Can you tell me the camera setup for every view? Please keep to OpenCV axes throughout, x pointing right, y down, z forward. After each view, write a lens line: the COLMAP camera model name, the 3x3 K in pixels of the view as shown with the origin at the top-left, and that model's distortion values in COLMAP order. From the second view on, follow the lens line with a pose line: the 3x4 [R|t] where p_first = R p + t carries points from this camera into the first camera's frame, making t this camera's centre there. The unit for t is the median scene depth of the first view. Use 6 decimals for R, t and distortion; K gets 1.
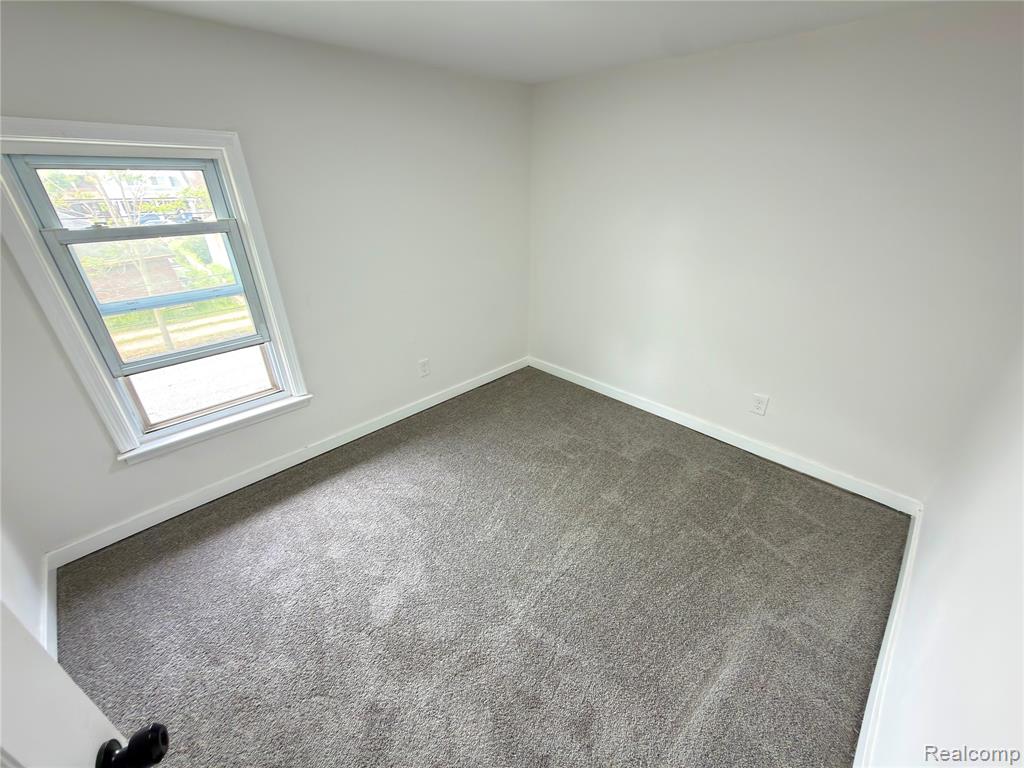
lens RADIAL K [[407.0, 0, 513.8], [0, 407.0, 384.9], [0, 0, 1]] dist [-0.006919, -0.000071]
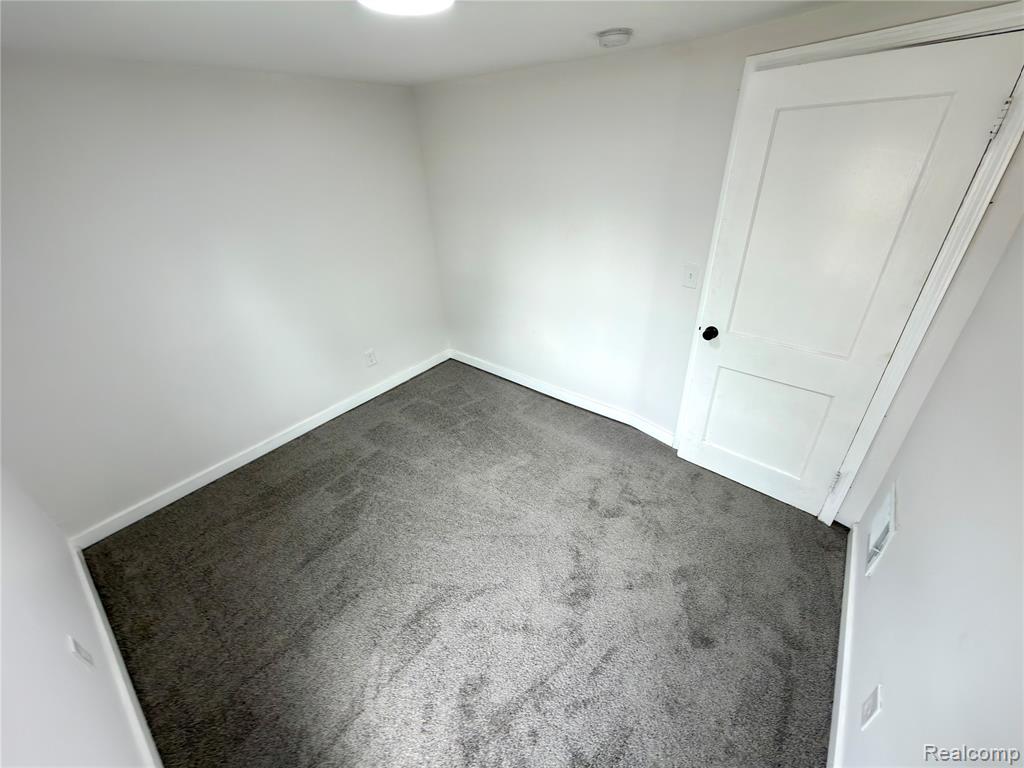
lens RADIAL K [[407.0, 0, 513.8], [0, 407.0, 384.9], [0, 0, 1]] dist [-0.006919, -0.000071]
pose [[-0.122304, -0.485528, 0.865624, -0.670555], [0.489690, 0.729100, 0.478140, -0.308636], [-0.863276, 0.482365, 0.148586, 0.476802]]
